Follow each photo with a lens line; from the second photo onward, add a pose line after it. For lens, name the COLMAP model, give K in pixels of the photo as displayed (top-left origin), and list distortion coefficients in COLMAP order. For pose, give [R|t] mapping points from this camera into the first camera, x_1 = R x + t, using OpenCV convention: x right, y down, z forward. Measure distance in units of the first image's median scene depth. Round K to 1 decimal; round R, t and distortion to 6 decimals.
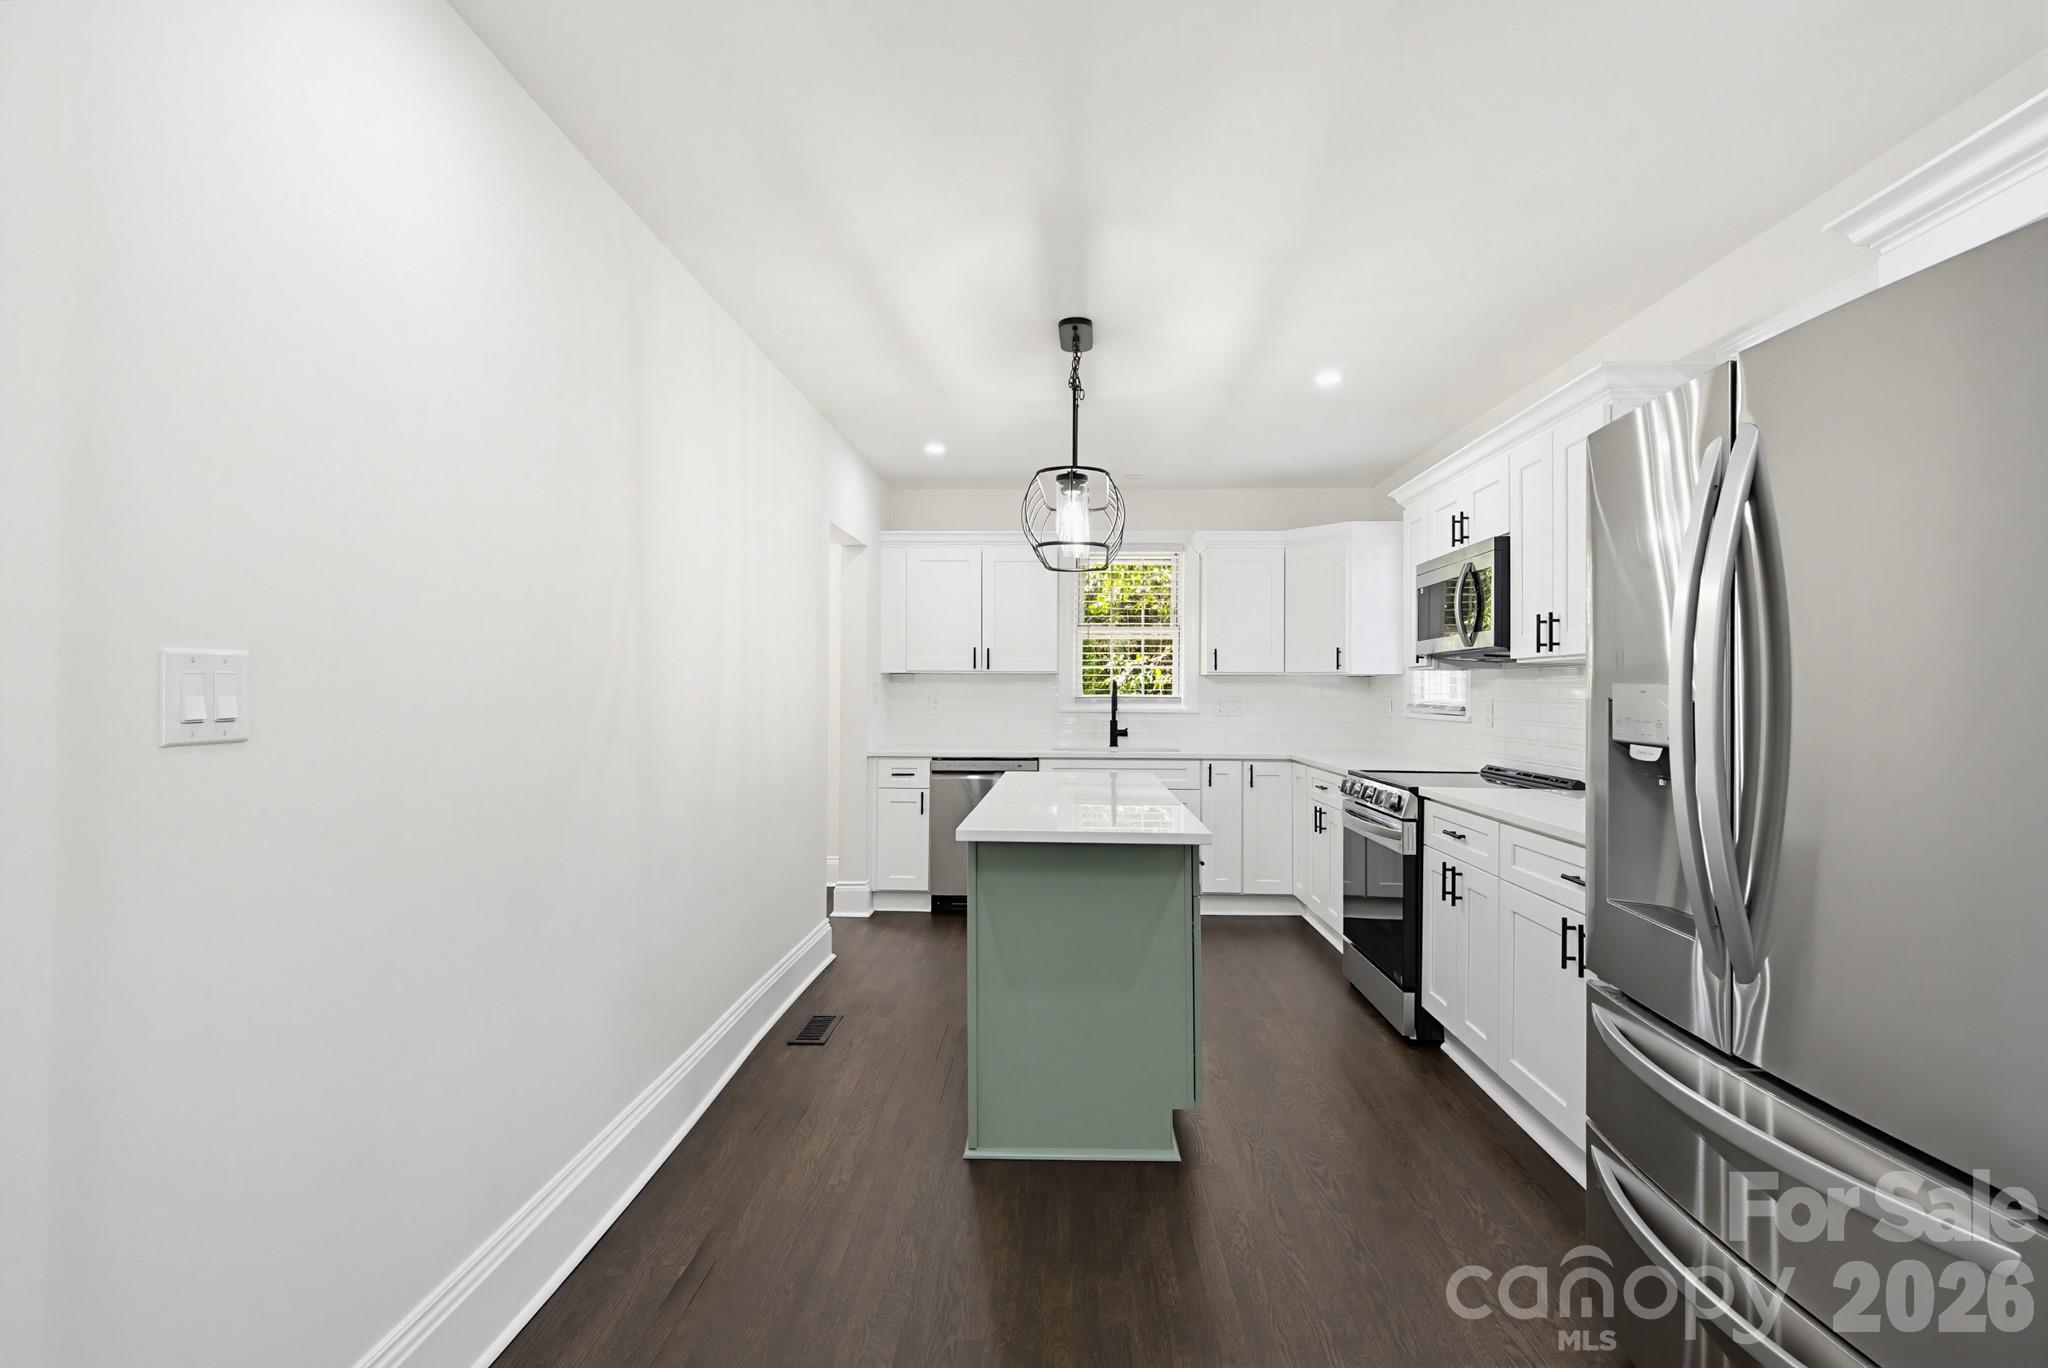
lens RADIAL K [[944.4, 0, 1043.3], [0, 944.4, 676.5], [0, 0, 1]] dist [0.010292, -0.005177]
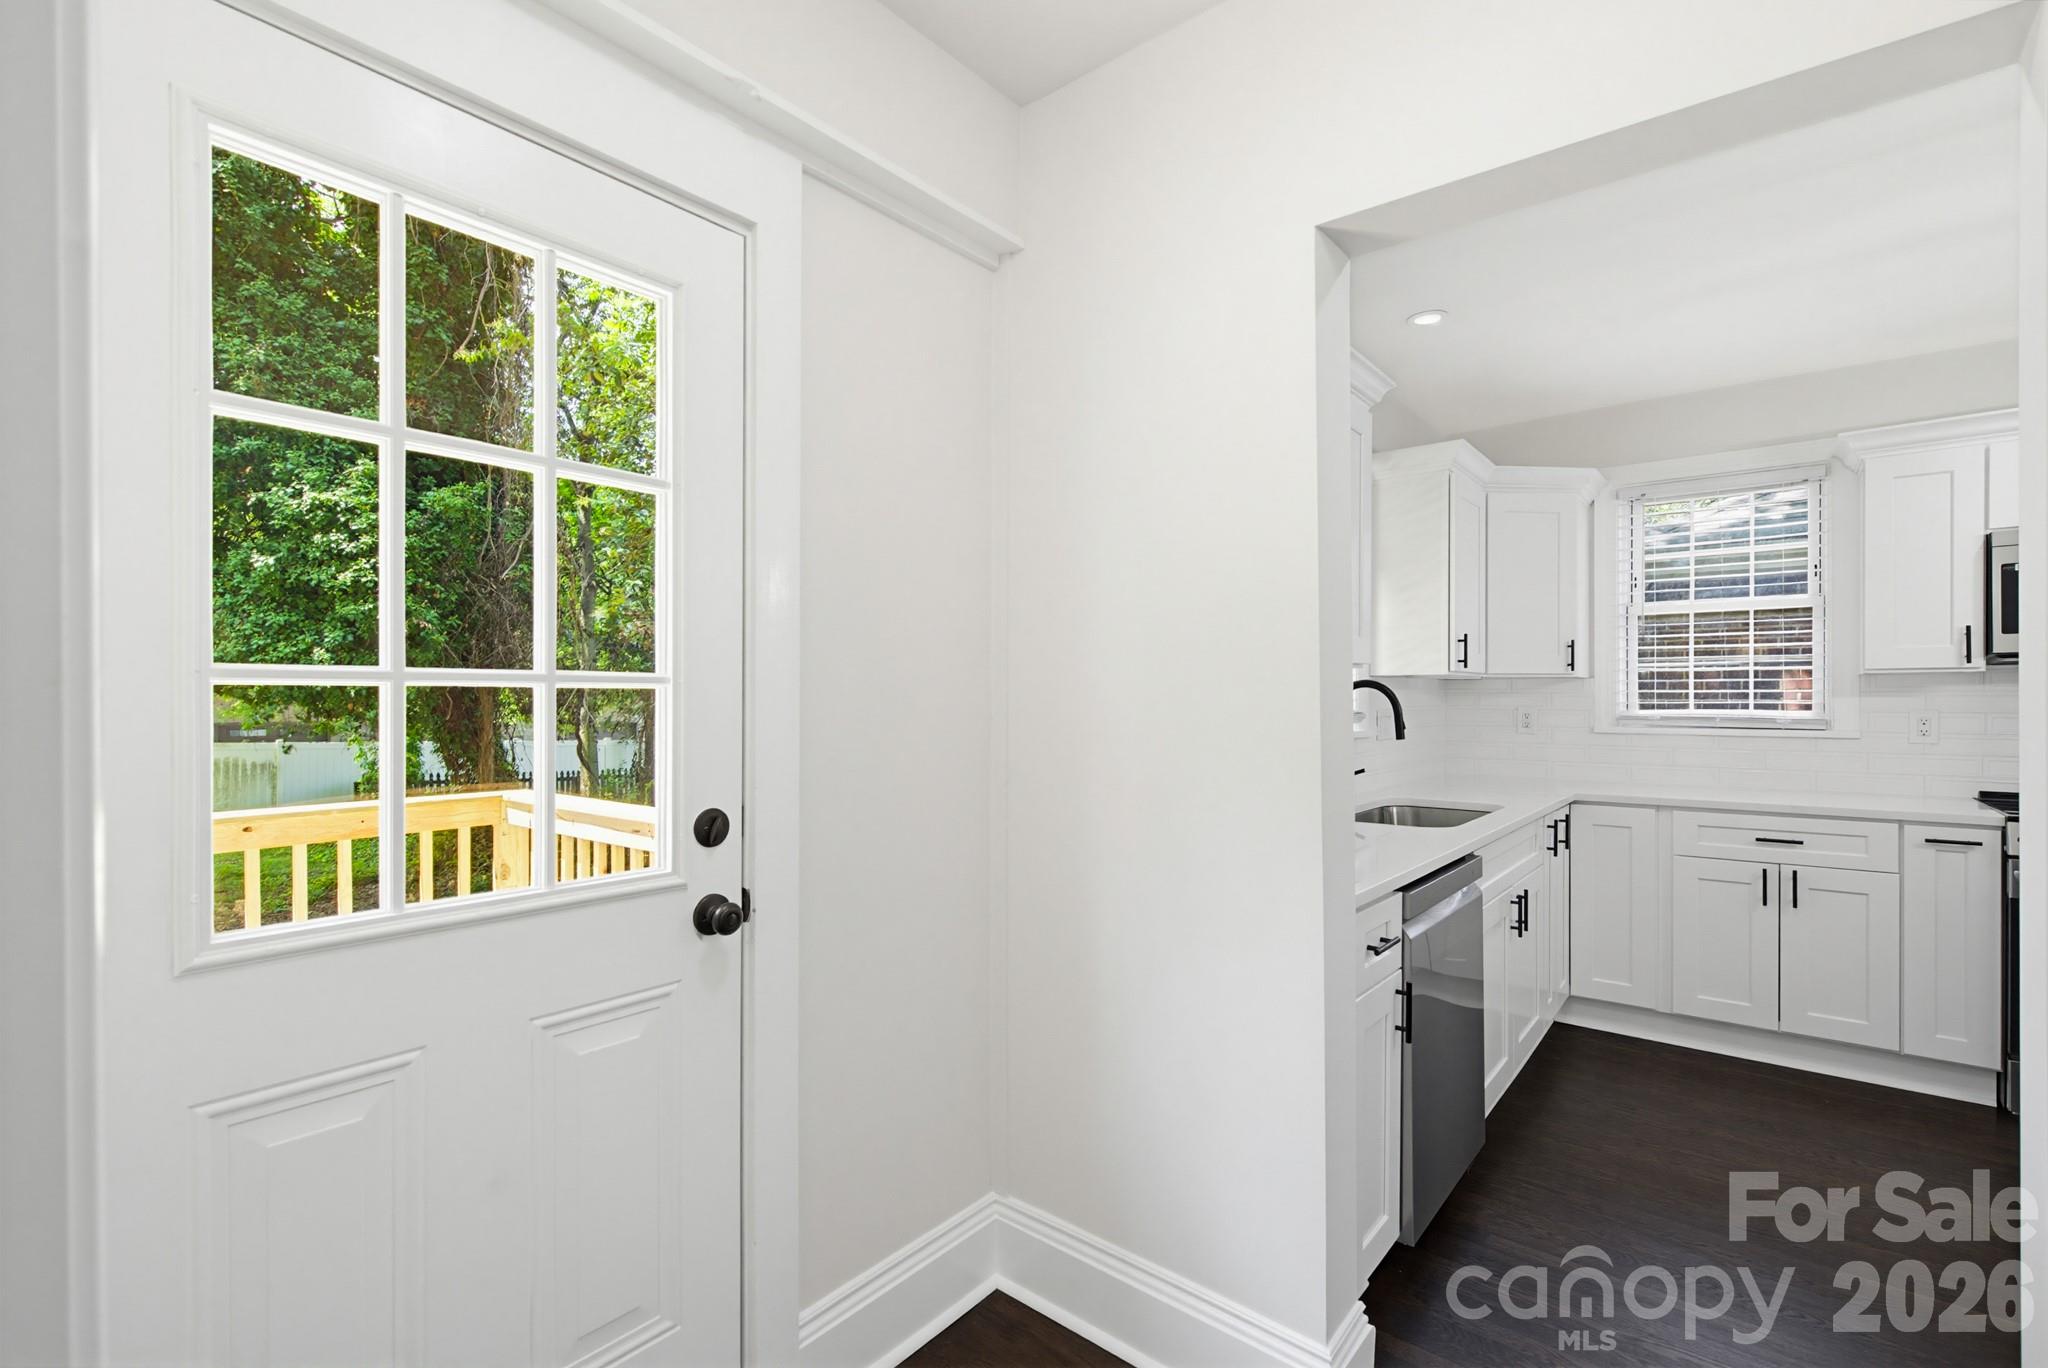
lens RADIAL K [[944.4, 0, 1019.2], [0, 944.4, 702.6], [0, 0, 1]] dist [0.010292, -0.005177]
pose [[0.608486, -0.010812, 0.793491, -0.617993], [-0.009678, 0.999732, 0.021044, 0.007785], [-0.793506, -0.020485, 0.608218, 1.066707]]
